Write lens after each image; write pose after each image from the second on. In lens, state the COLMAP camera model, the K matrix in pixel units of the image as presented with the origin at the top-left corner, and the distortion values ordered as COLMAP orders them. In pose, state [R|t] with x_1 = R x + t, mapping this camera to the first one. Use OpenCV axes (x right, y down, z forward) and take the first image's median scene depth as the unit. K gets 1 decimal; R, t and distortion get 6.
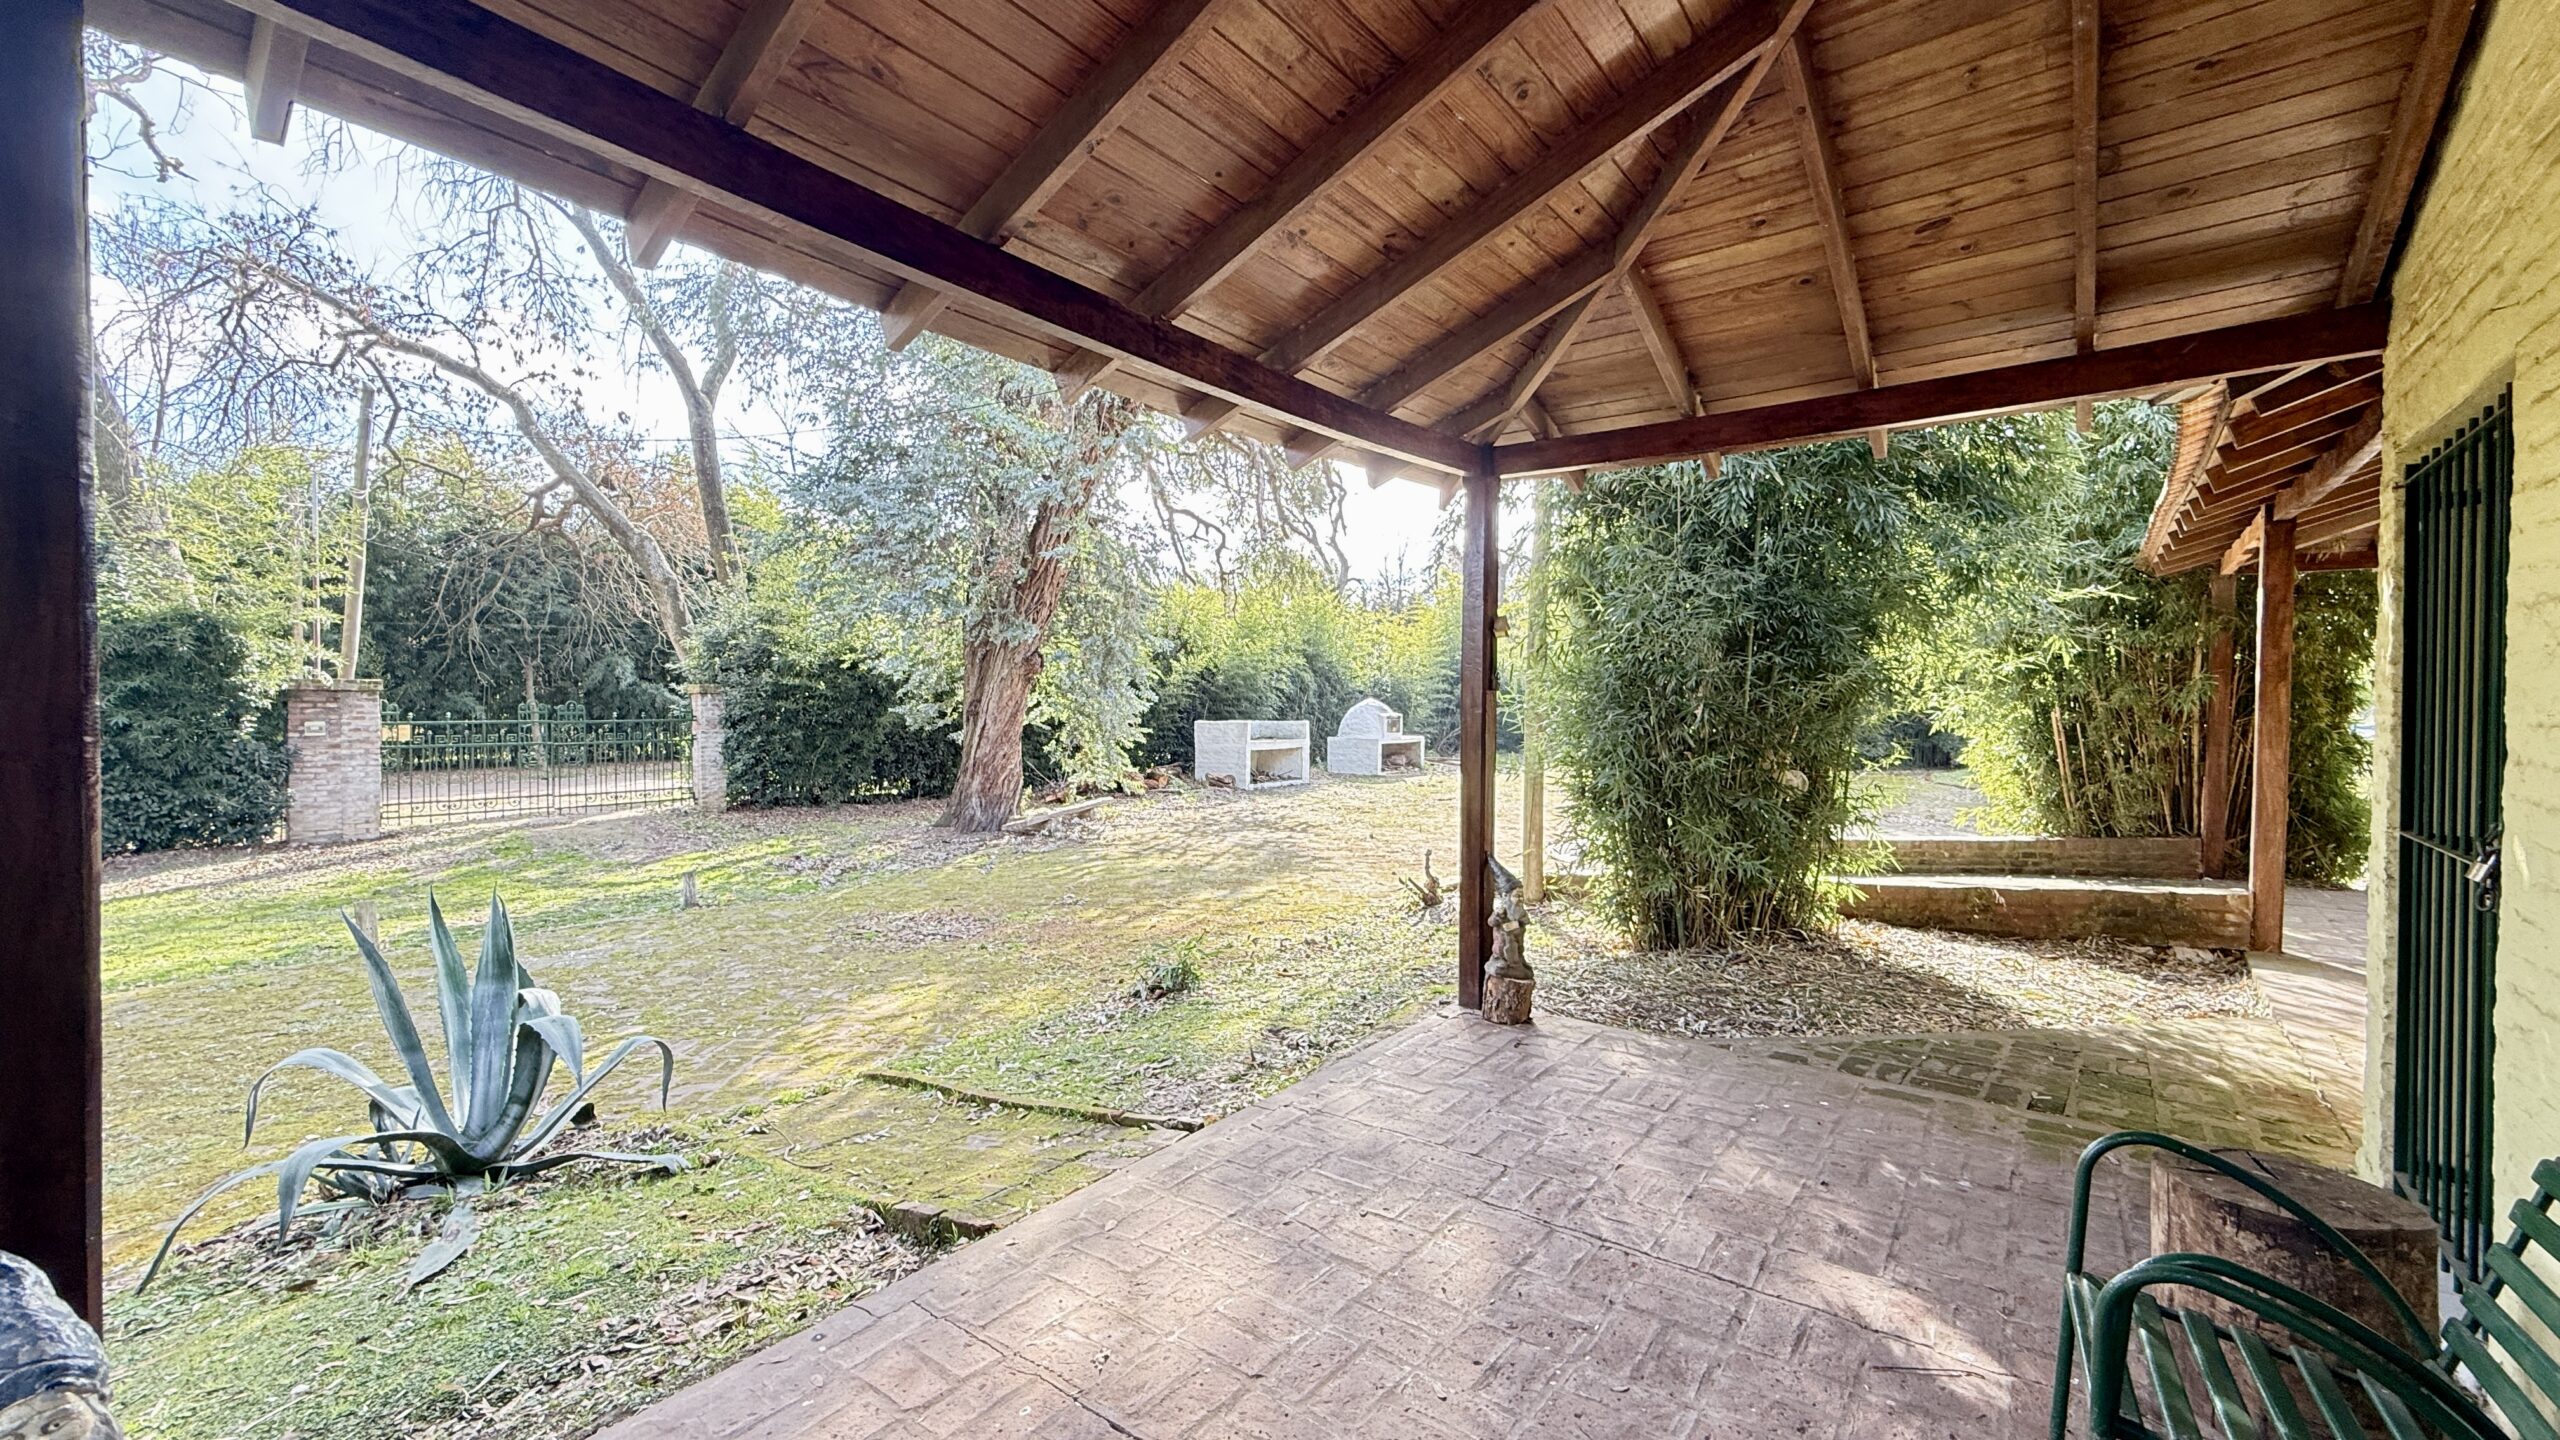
lens RADIAL K [[1034.9, 0, 1281.0], [0, 1034.9, 717.5], [0, 0, 1]] dist [-0.002467, 0.000046]
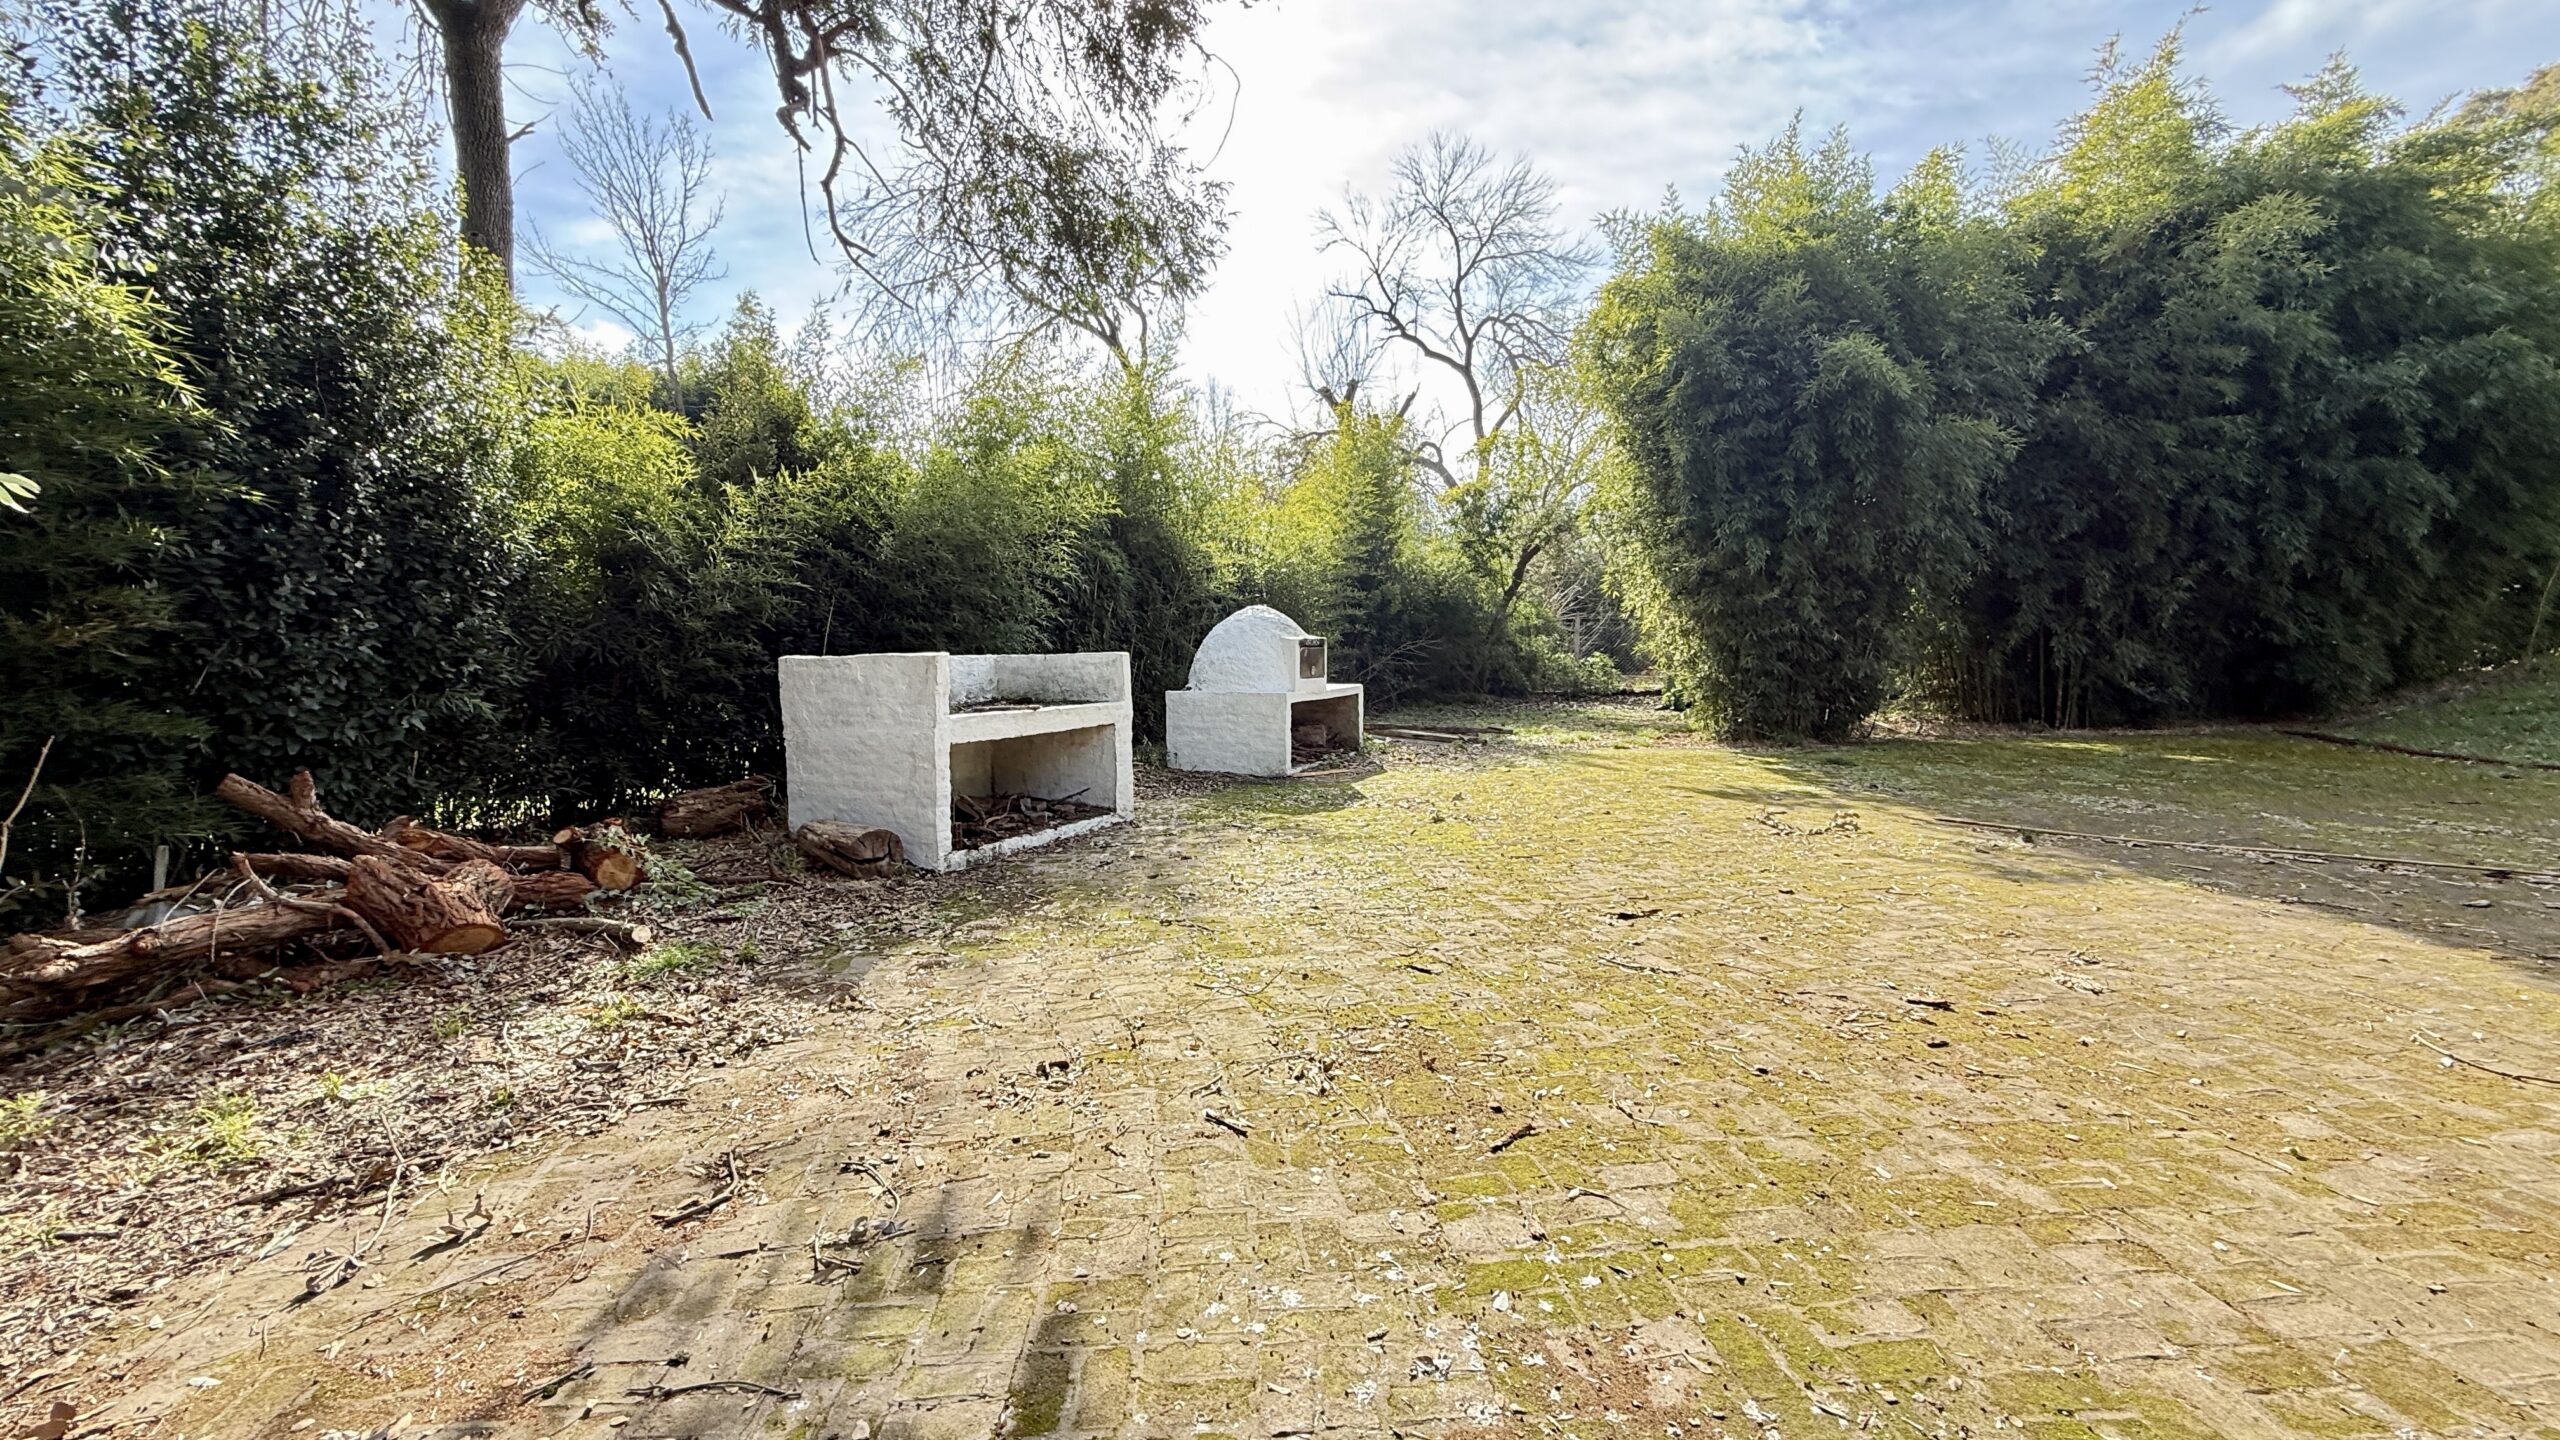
lens RADIAL K [[1034.9, 0, 1259.8], [0, 1034.9, 705.8], [0, 0, 1]] dist [-0.002467, 0.000046]
pose [[0.983984, -0.025005, 0.176496, 0.006166], [0.017675, 0.998919, 0.042986, 0.006806], [-0.177380, -0.039178, 0.983362, 0.569312]]
